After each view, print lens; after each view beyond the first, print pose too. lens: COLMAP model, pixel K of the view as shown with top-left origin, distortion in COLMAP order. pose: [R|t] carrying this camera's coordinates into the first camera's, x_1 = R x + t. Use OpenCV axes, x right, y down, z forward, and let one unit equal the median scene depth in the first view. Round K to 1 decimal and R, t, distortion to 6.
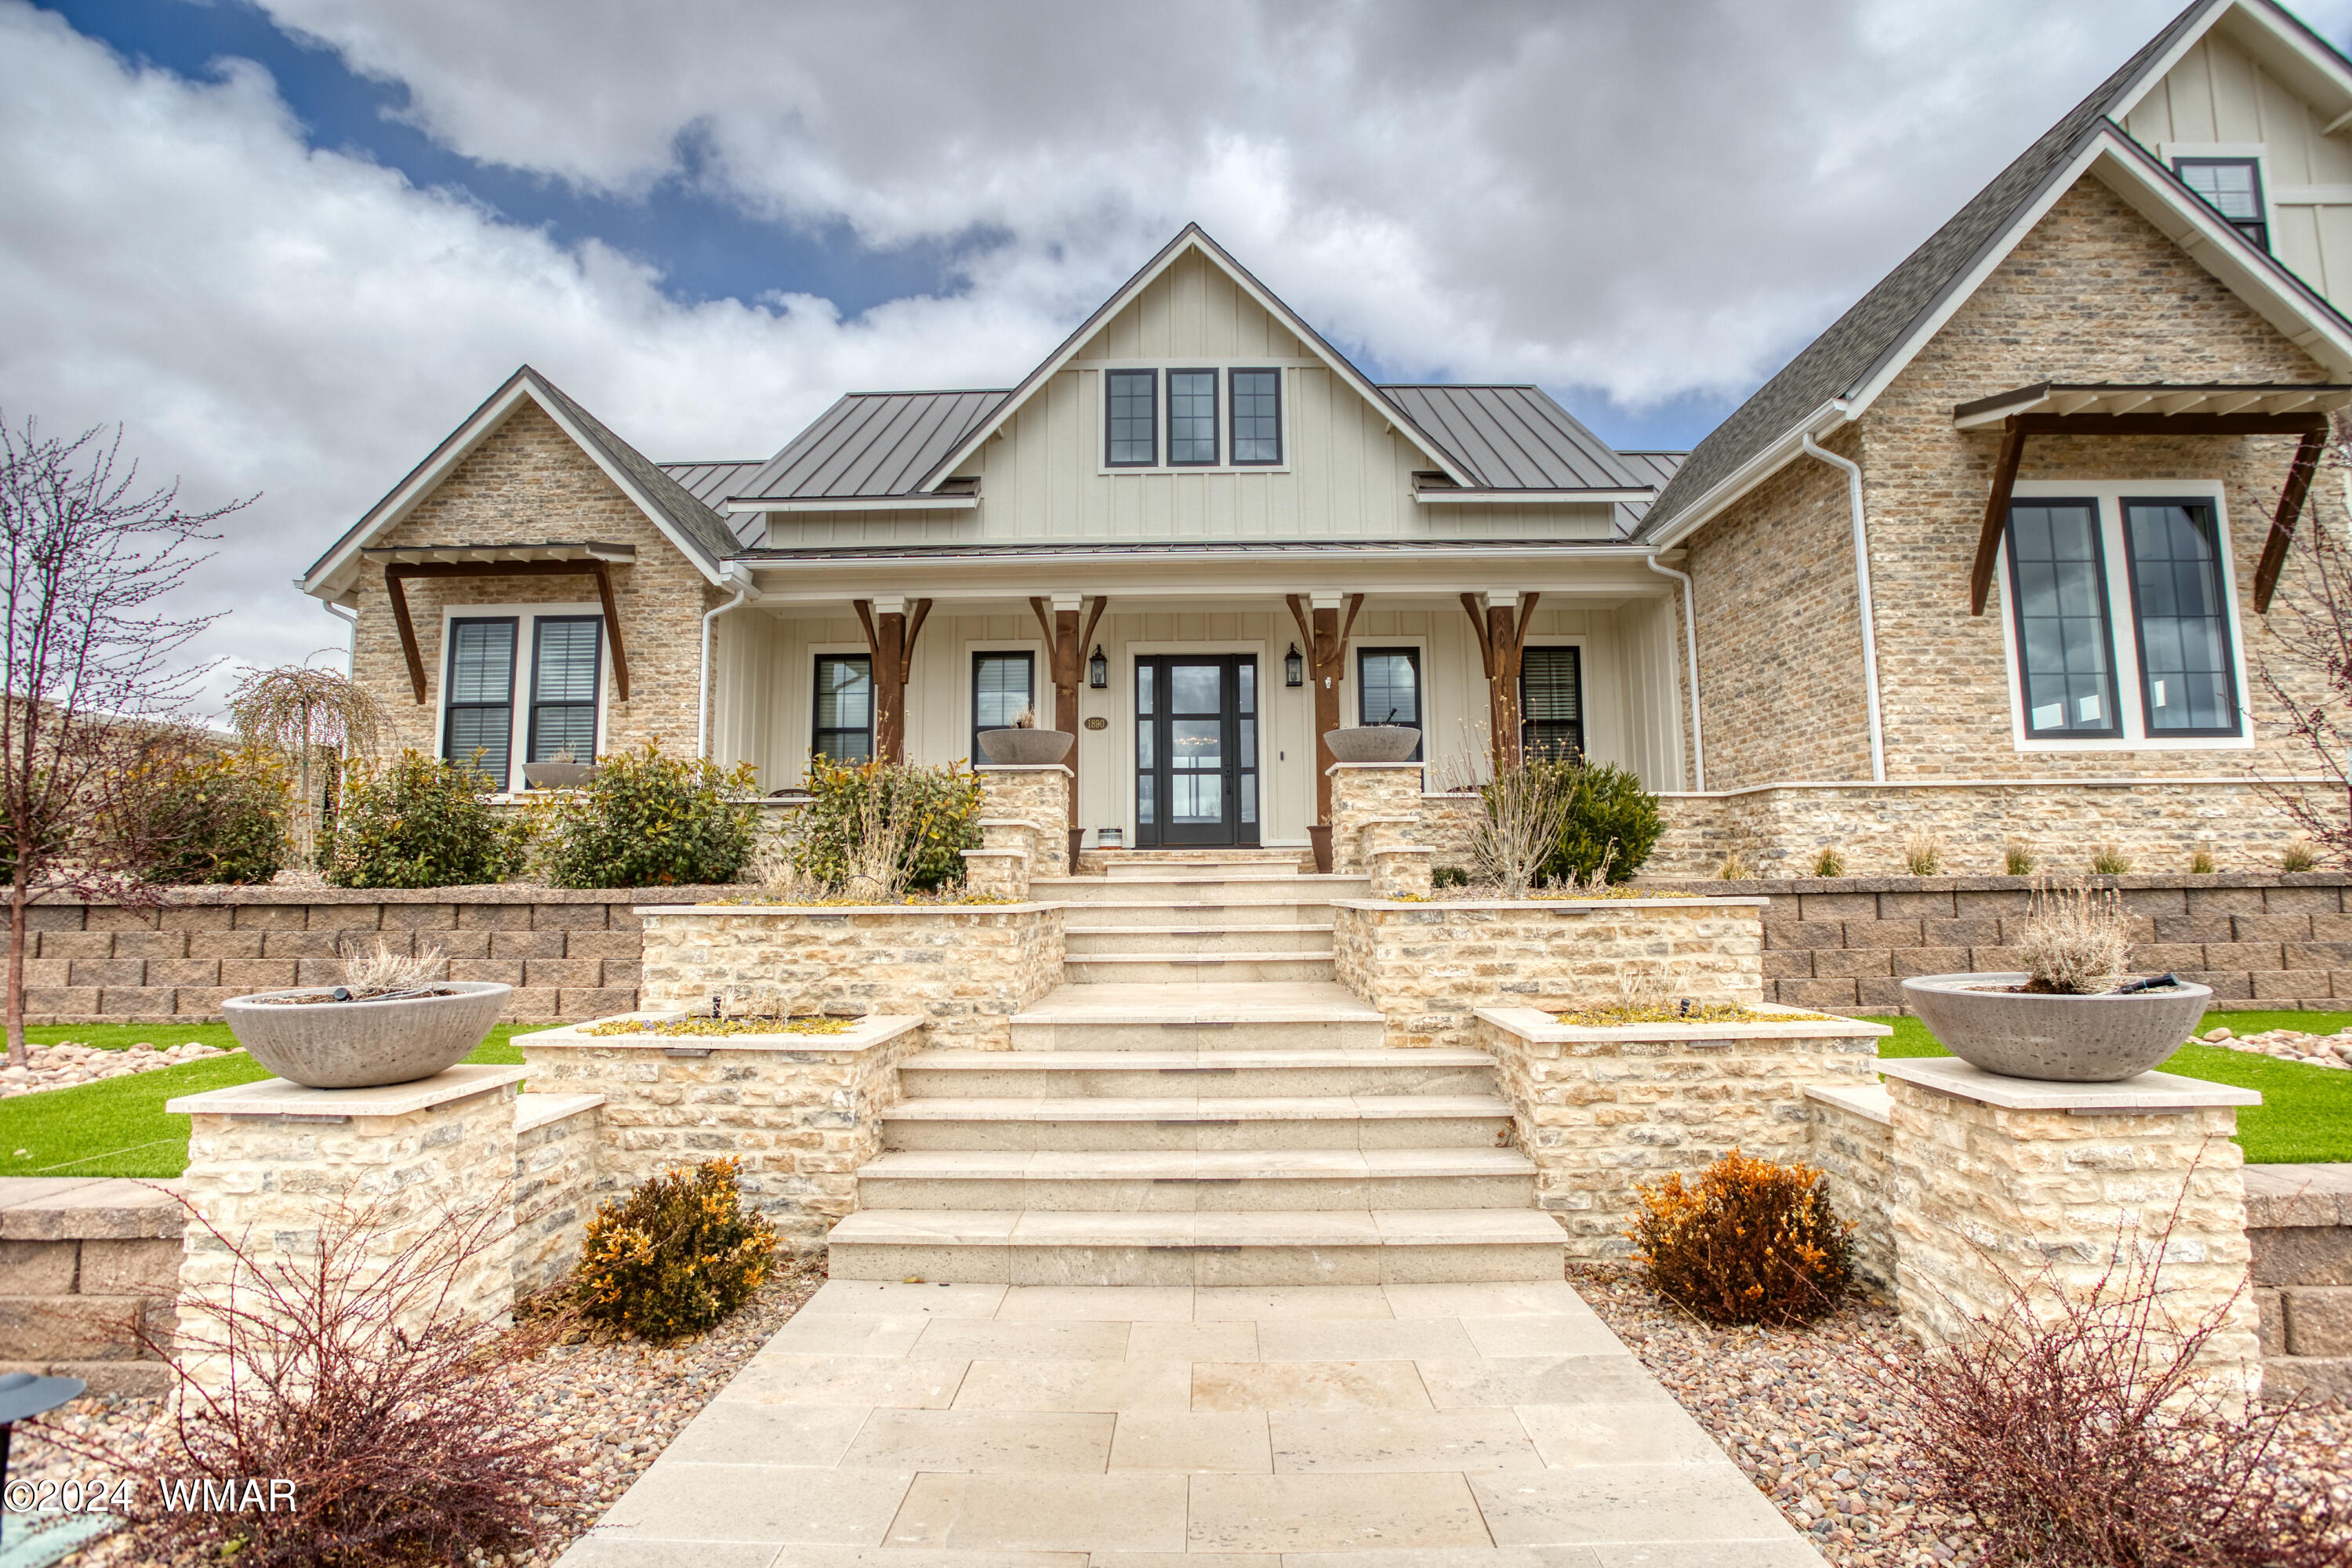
lens RADIAL K [[1146.2, 0, 1168.6], [0, 1146.2, 766.0], [0, 0, 1]] dist [-0.058488, 0.016306]
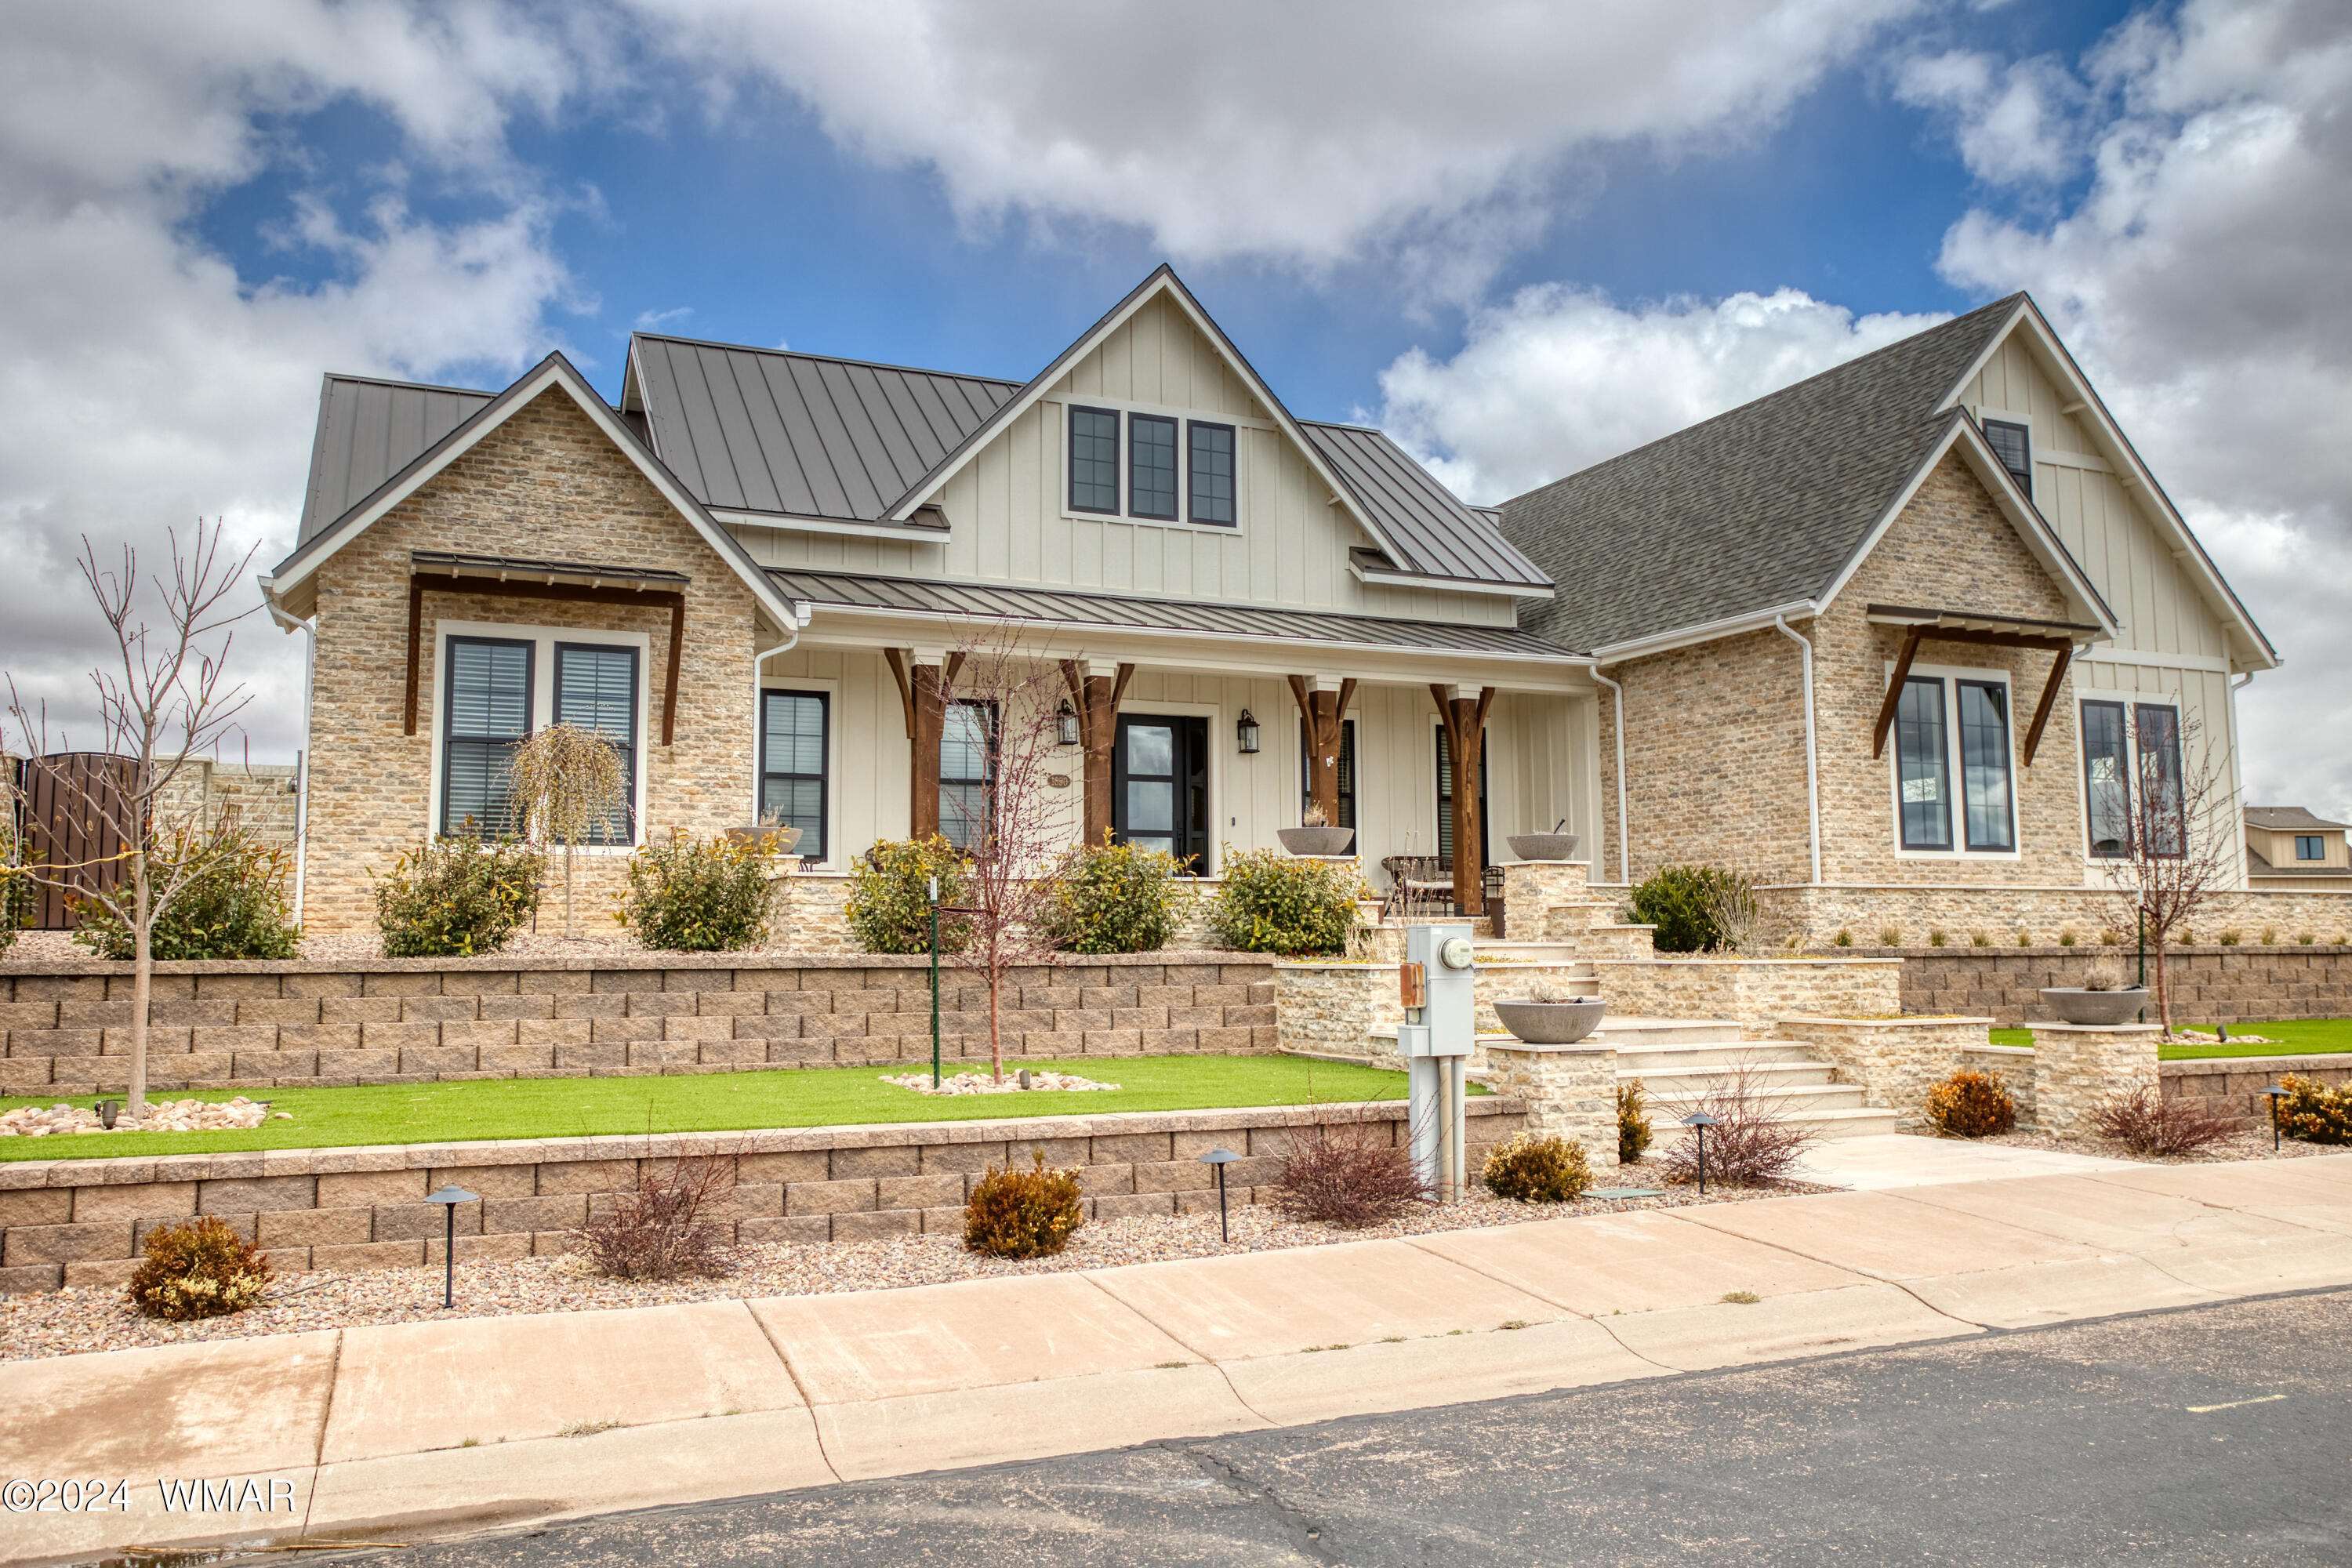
lens RADIAL K [[1733.5, 0, 1168.3], [0, 1733.5, 778.3], [0, 0, 1]] dist [-0.031968, 0.006947]
pose [[0.909022, 0.044353, 0.414382, -0.950892], [-0.045736, 0.998932, -0.006590, -0.056144], [-0.414231, -0.012962, 0.910079, -0.580633]]
